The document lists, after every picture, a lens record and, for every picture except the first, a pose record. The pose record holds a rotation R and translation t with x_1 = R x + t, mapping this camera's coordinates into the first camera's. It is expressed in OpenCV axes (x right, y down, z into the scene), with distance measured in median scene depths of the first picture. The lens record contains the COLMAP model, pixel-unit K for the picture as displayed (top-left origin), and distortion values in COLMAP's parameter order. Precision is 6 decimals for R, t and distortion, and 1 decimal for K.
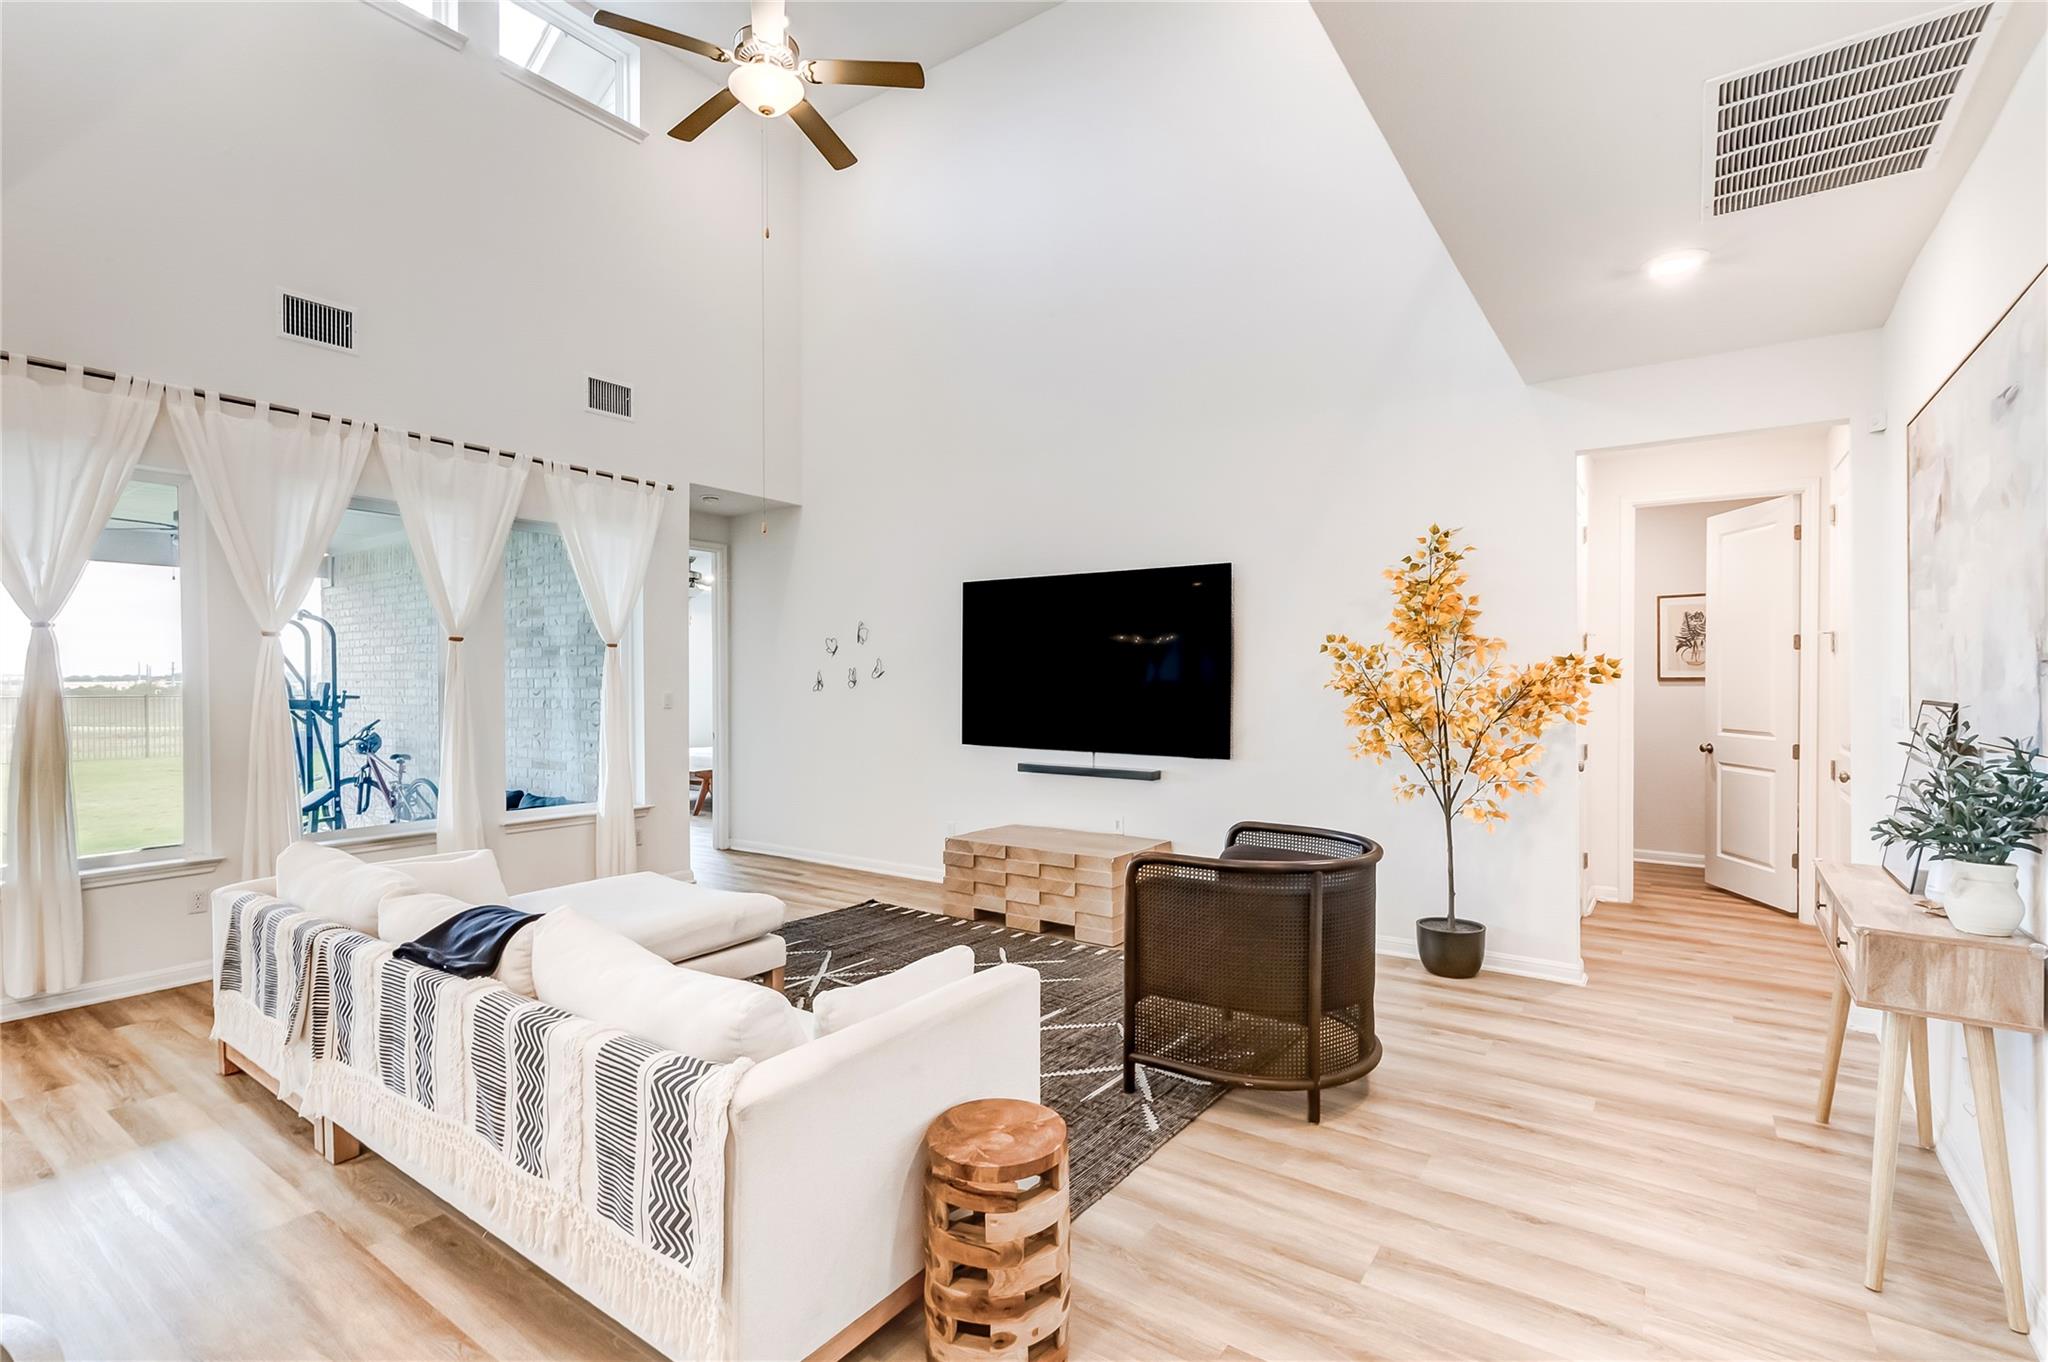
lens RADIAL K [[935.6, 0, 1021.3], [0, 935.6, 689.5], [0, 0, 1]] dist [0.003258, 0.000747]
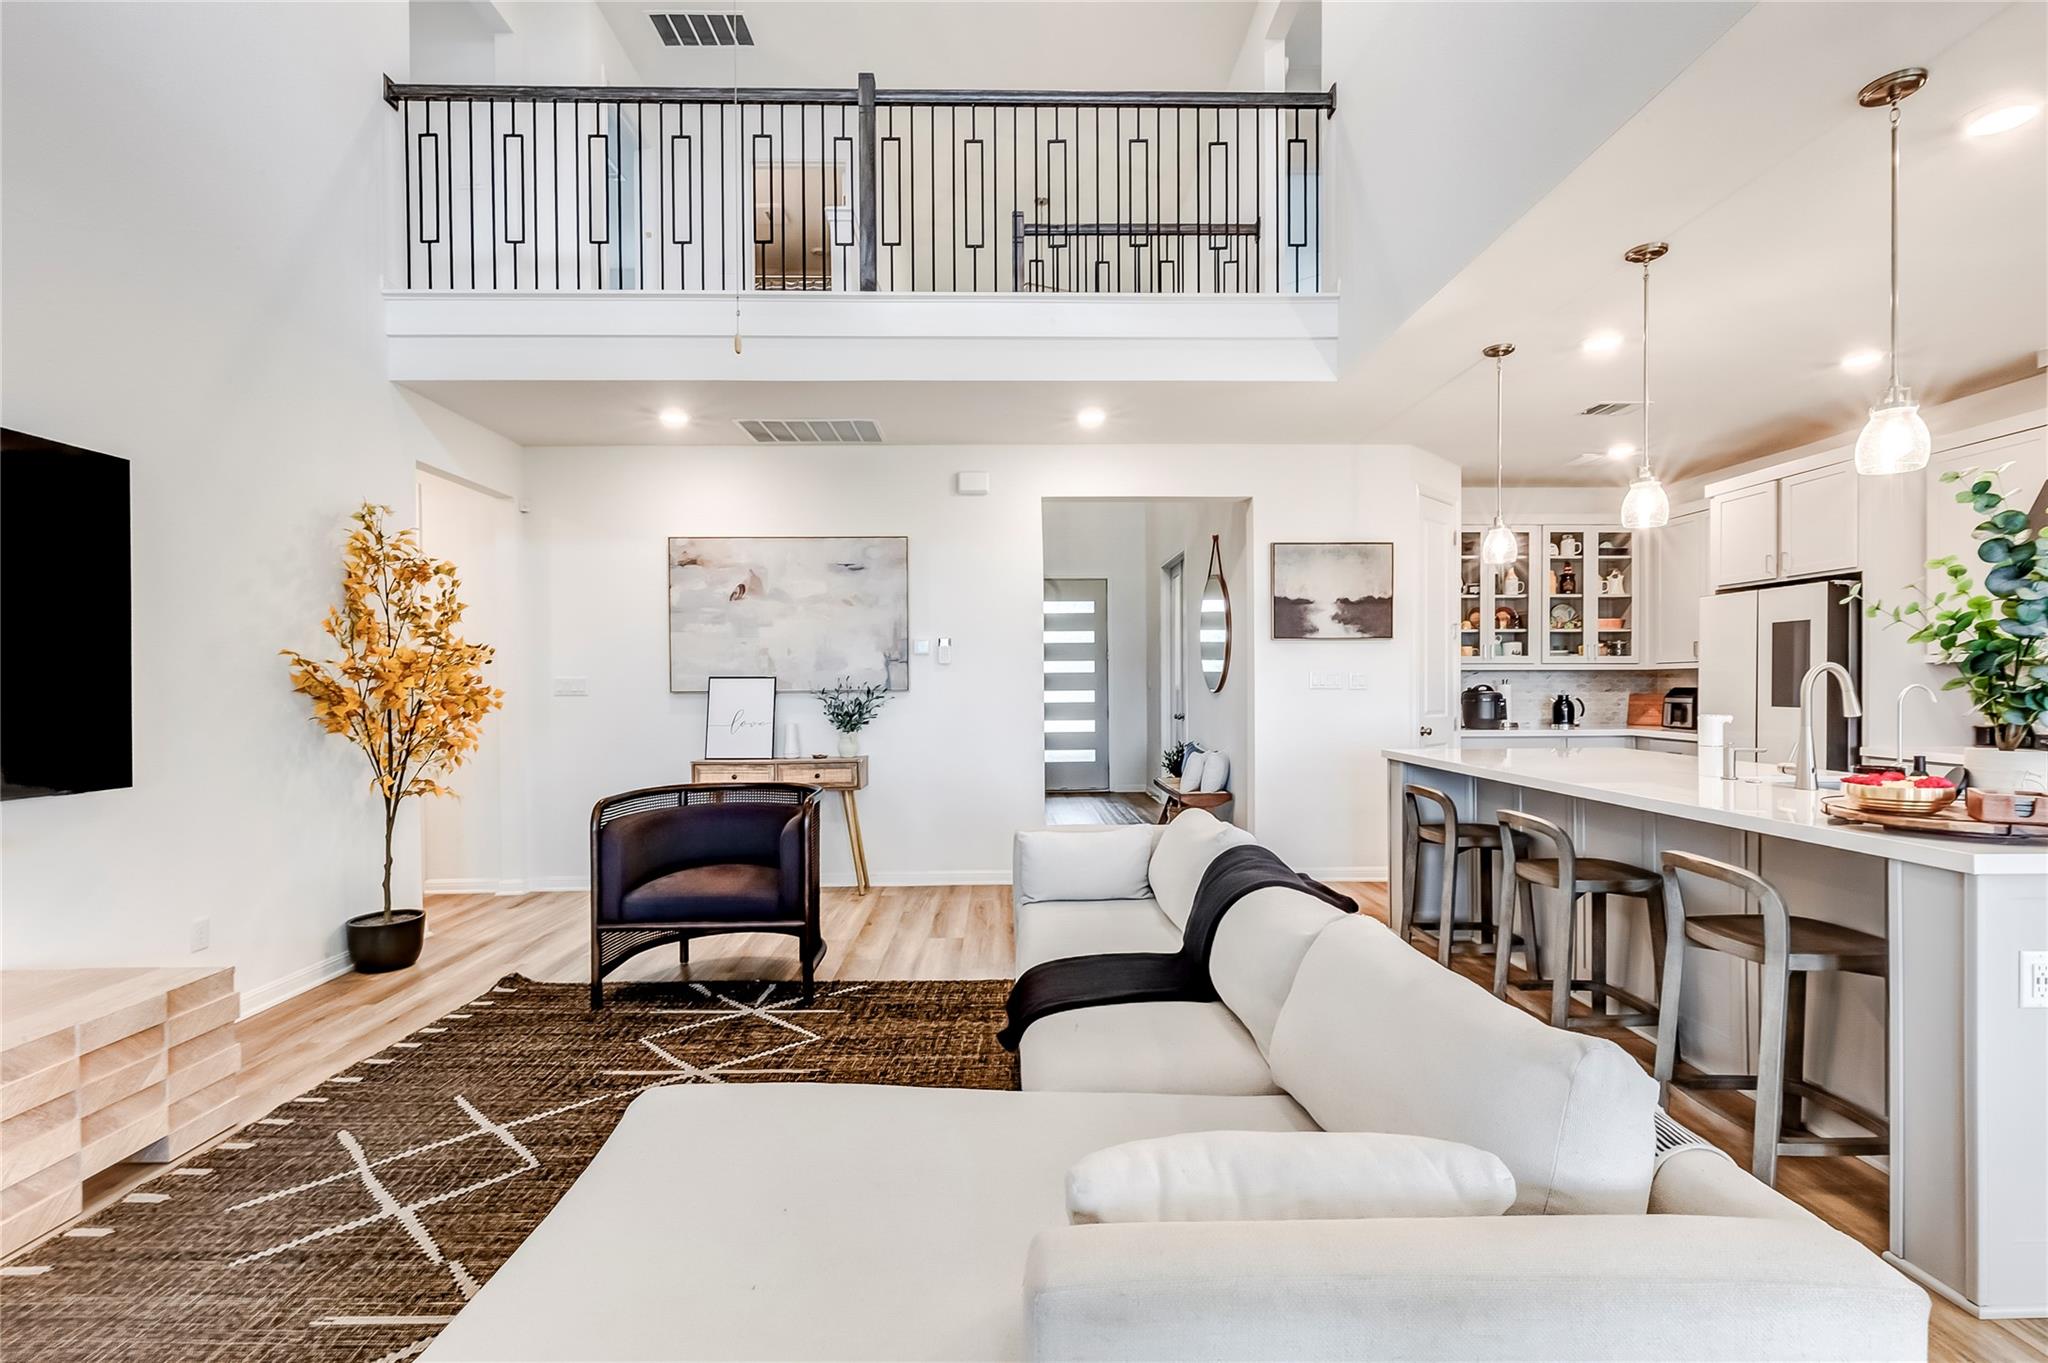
lens RADIAL K [[919.7, 0, 1024.5], [0, 919.7, 686.9], [0, 0, 1]] dist [0.007290, 0.000101]
pose [[-0.598417, 0.001511, 0.801184, -0.664160], [0.015339, 0.999837, 0.009571, 0.015536], [-0.801038, 0.018017, -0.598342, 0.996865]]
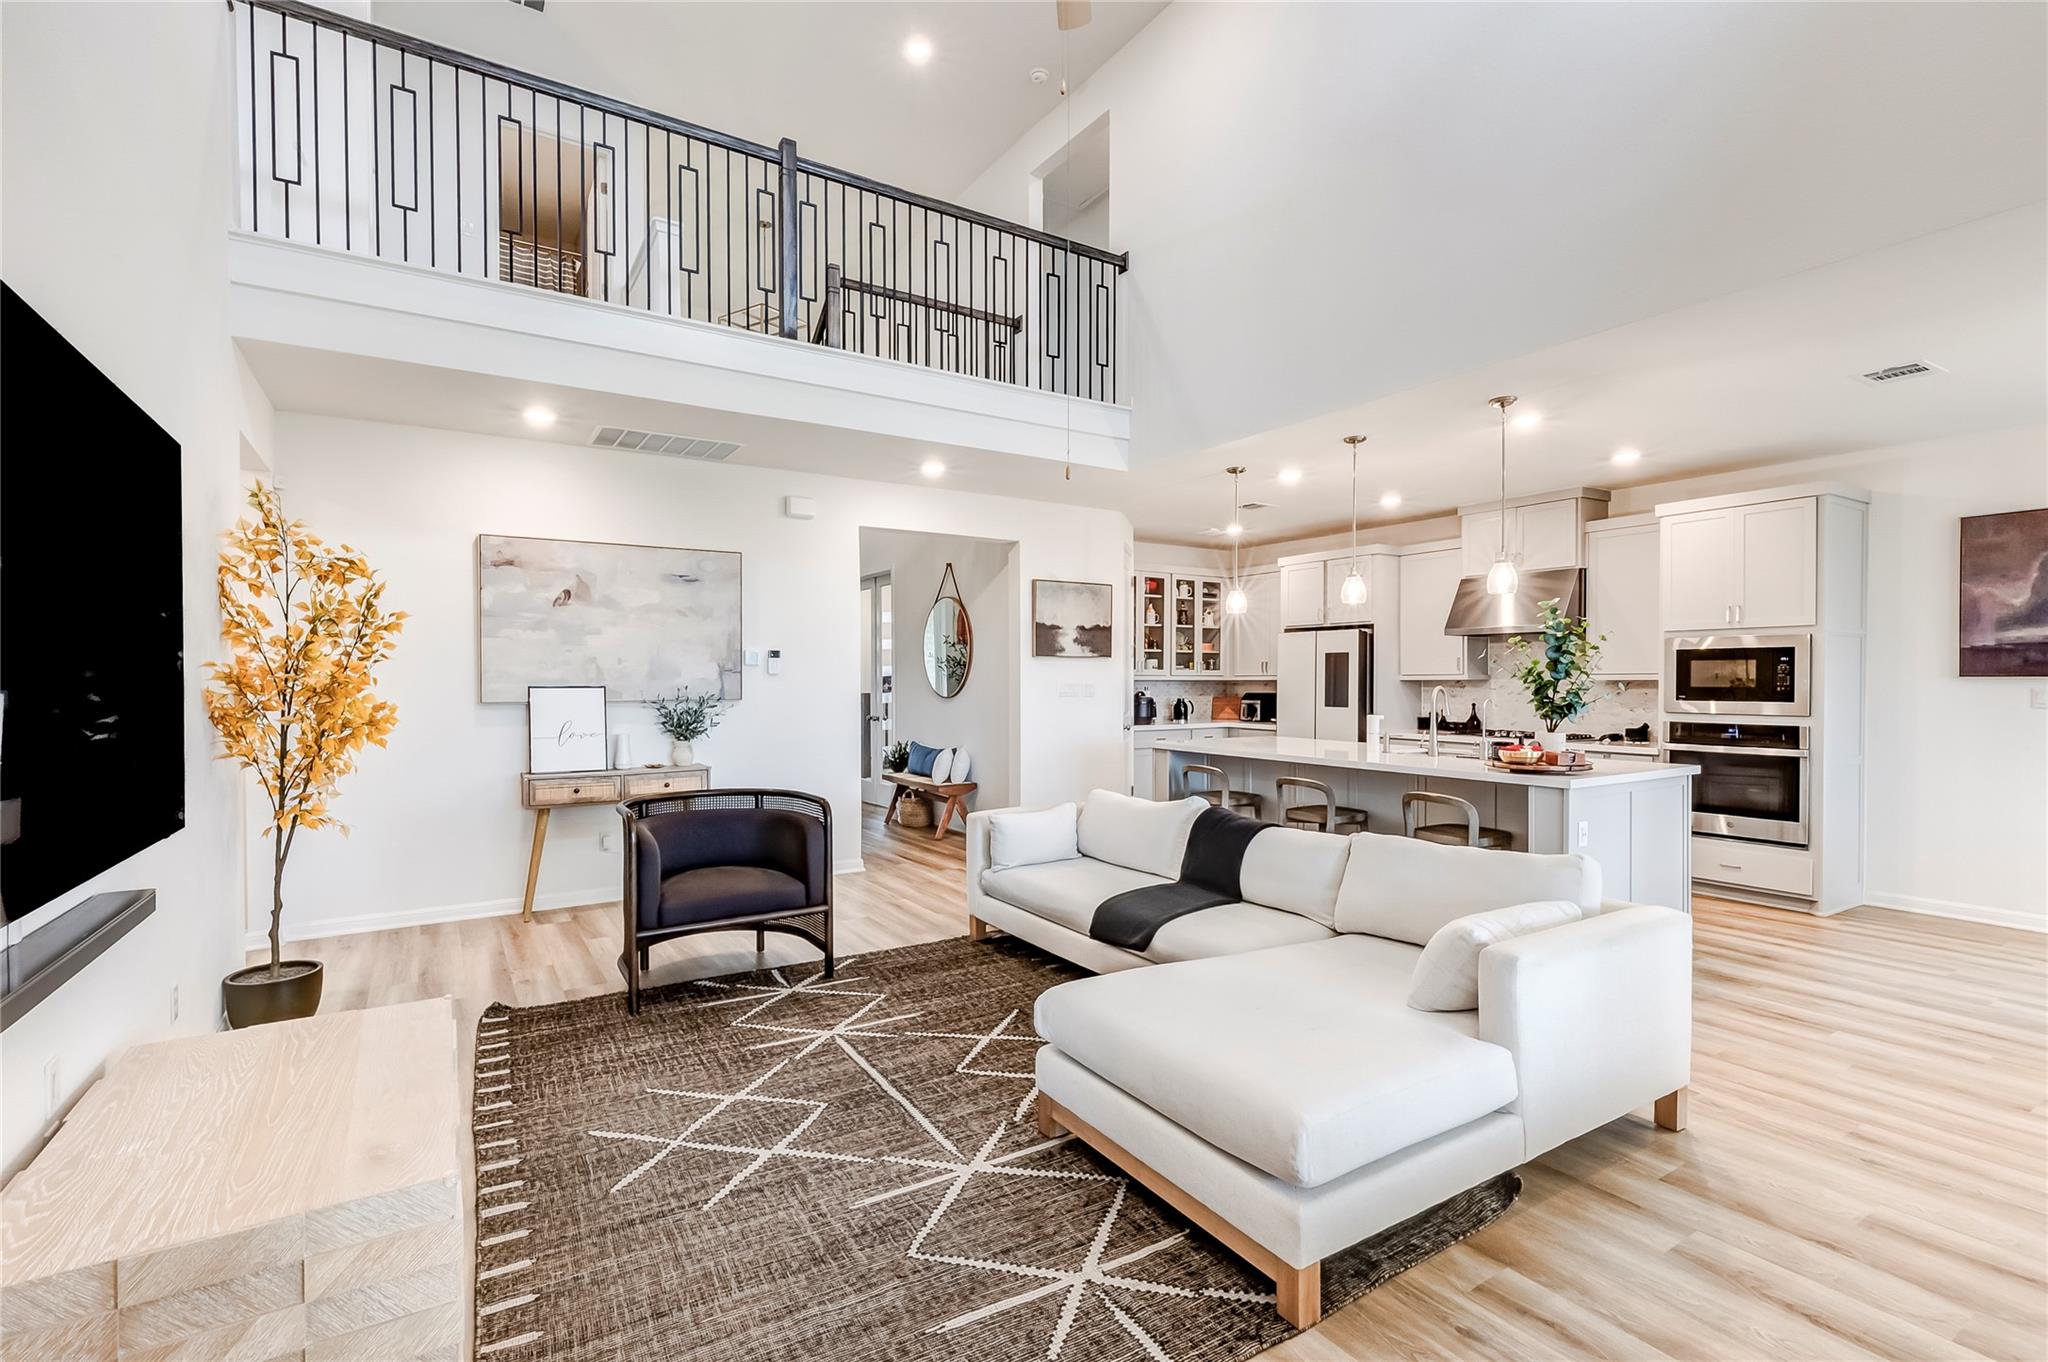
lens RADIAL K [[930.6, 0, 1025.1], [0, 930.6, 686.6], [0, 0, 1]] dist [0.004663, 0.000205]
pose [[-0.926656, -0.001438, 0.375909, -0.443693], [0.005928, 0.999812, 0.018437, -0.010147], [-0.375865, 0.019313, -0.926473, 1.448318]]
